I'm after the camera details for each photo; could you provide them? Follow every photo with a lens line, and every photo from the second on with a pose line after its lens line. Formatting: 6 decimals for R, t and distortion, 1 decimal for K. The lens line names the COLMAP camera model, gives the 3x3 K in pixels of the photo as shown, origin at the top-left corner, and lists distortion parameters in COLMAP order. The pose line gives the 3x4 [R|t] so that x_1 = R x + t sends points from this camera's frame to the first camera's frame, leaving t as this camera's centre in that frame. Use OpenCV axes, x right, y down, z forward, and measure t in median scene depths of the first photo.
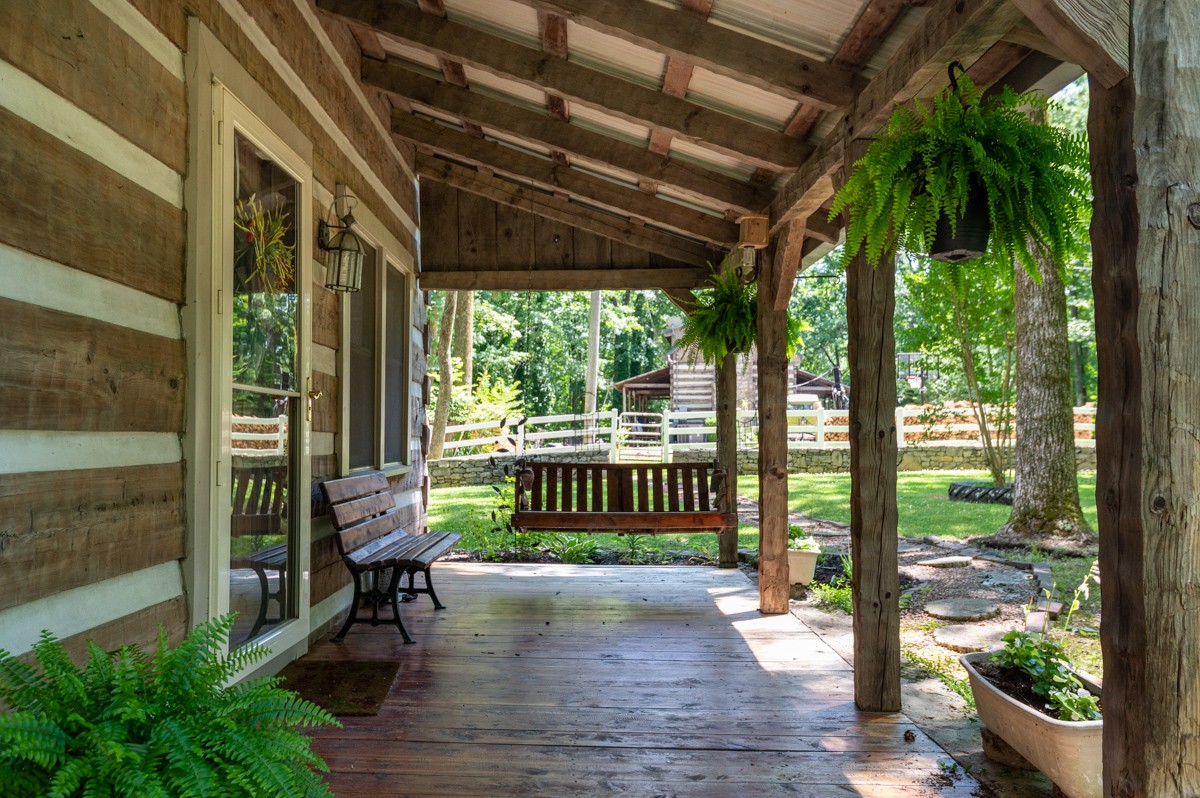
lens RADIAL K [[902.8, 0, 599.6], [0, 902.8, 399.5], [0, 0, 1]] dist [0.002999, 0.001453]
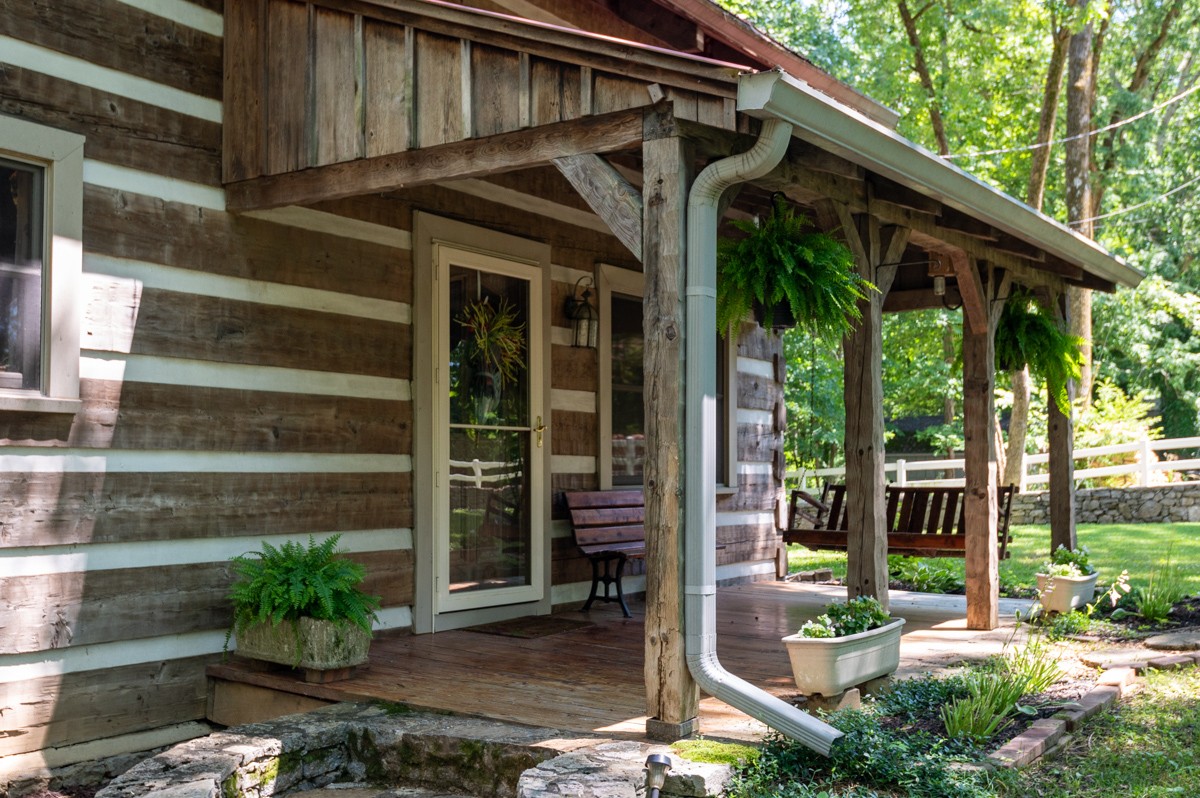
lens RADIAL K [[1228.5, 0, 600.9], [0, 1228.5, 400.6], [0, 0, 1]] dist [0.009582, 0.000000]
pose [[0.815753, -0.033886, -0.577407, 1.206875], [0.024943, 0.999415, -0.023413, -0.002226], [0.577862, 0.004697, 0.816121, -0.712279]]
